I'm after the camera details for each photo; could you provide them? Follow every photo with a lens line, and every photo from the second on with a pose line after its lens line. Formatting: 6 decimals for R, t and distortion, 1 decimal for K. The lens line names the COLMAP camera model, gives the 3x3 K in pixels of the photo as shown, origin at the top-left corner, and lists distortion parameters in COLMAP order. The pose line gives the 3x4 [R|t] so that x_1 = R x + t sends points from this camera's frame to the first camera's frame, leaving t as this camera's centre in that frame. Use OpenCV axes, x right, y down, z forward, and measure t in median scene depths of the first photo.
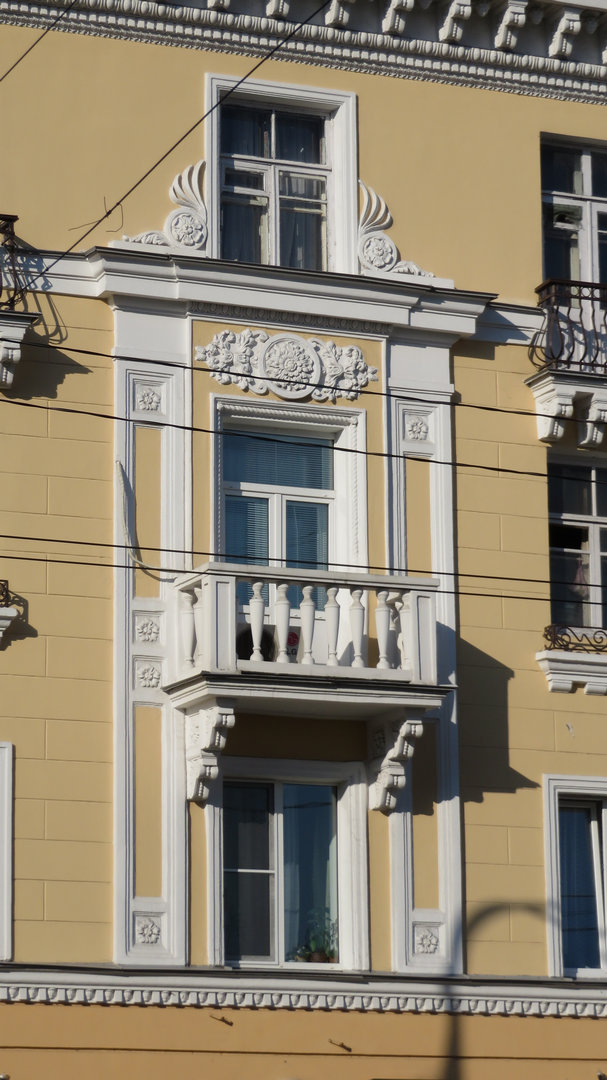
lens RADIAL K [[3693.3, 0, 302.9], [0, 3693.3, 547.0], [0, 0, 1]] dist [-0.002872, 0.000000]
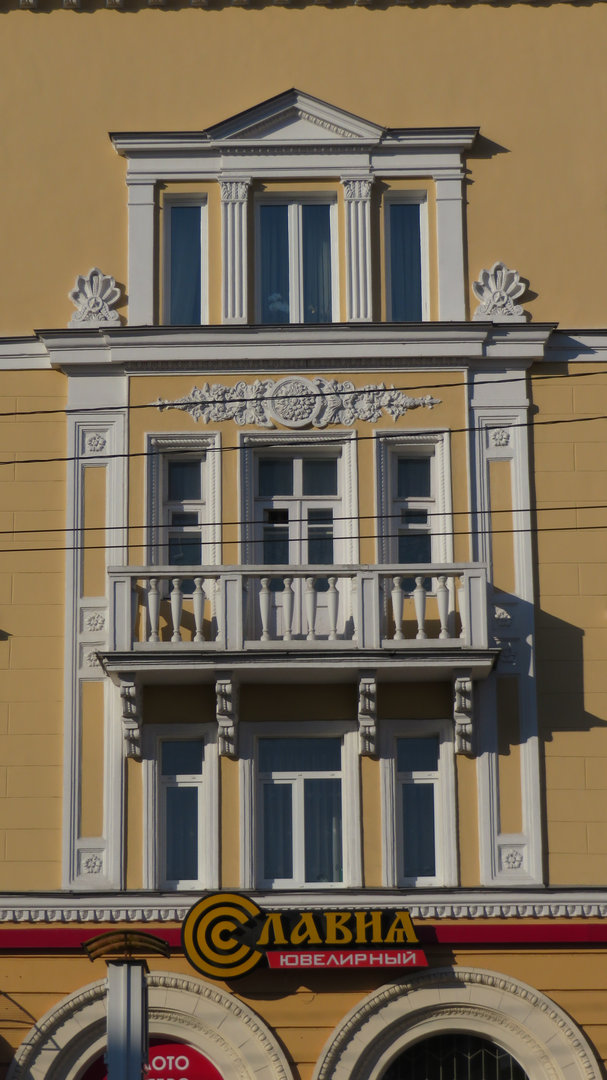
lens RADIAL K [[2686.6, 0, 303.3], [0, 2686.6, 532.5], [0, 0, 1]] dist [-0.074547, 0.000000]
pose [[0.897686, -0.099953, -0.429149, 0.381100], [0.090427, 0.994992, -0.042589, 0.033303], [0.431256, -0.000575, 0.902229, 0.185574]]
